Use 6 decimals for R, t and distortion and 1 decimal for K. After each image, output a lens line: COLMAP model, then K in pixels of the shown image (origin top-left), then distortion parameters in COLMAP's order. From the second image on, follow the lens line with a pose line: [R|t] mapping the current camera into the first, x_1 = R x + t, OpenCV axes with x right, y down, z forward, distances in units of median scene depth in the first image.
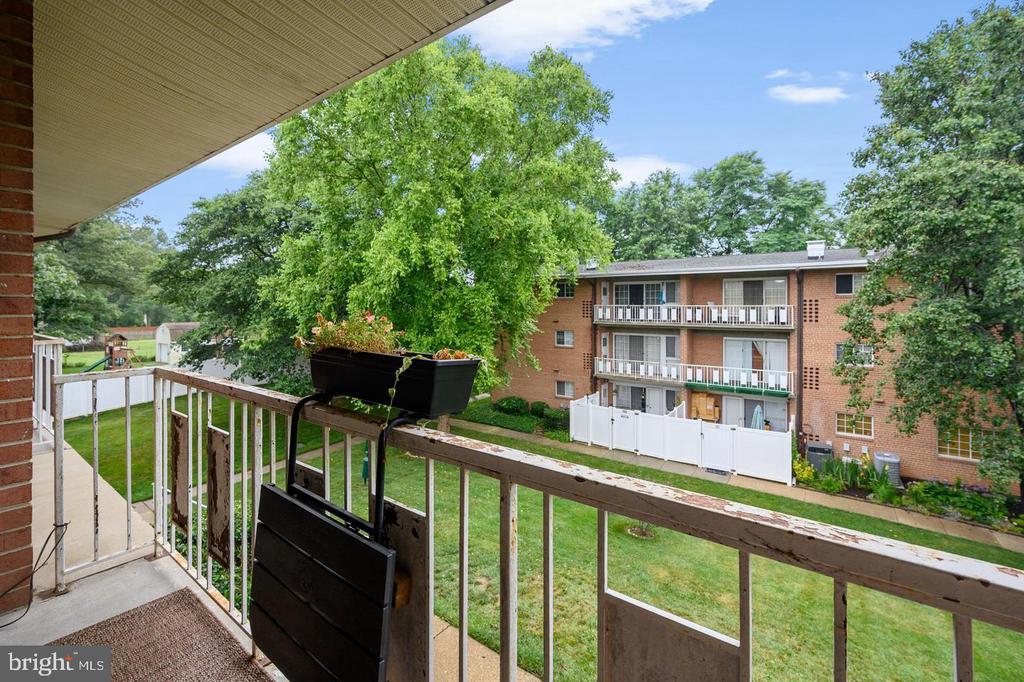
lens RADIAL K [[450.7, 0, 514.4], [0, 450.7, 311.5], [0, 0, 1]] dist [-0.003930, -0.000416]
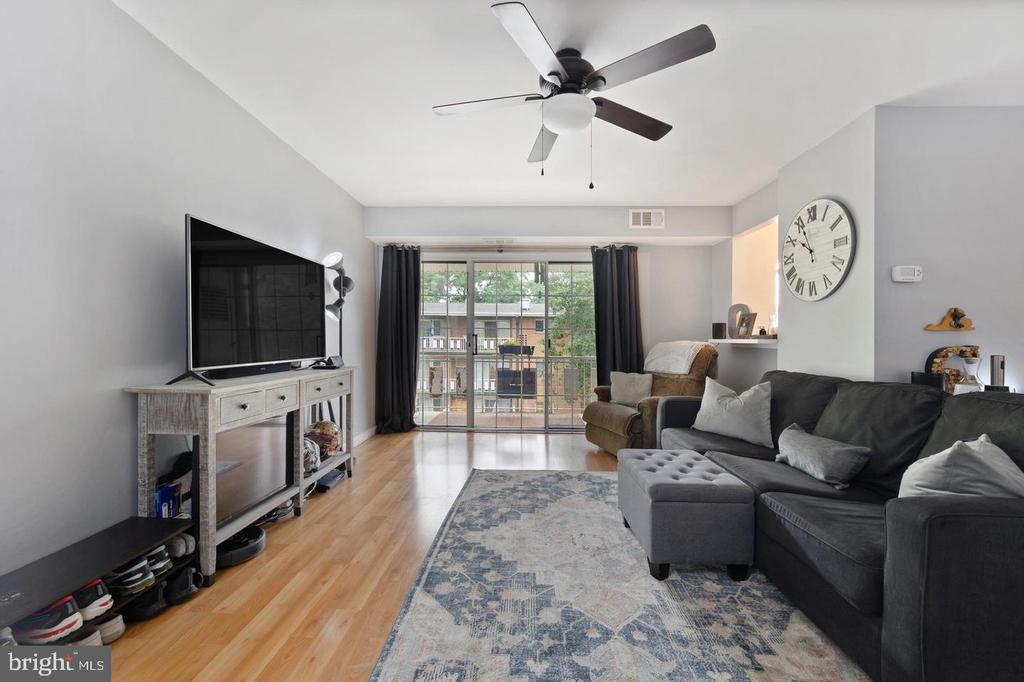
lens RADIAL K [[407.2, 0, 510.0], [0, 407.2, 337.8], [0, 0, 1]] dist [0.000234, 0.000704]
pose [[0.829453, 0.008600, 0.558510, -0.209276], [-0.002158, 0.999923, -0.012191, 0.002489], [-0.558572, 0.008906, 0.829408, -0.206378]]
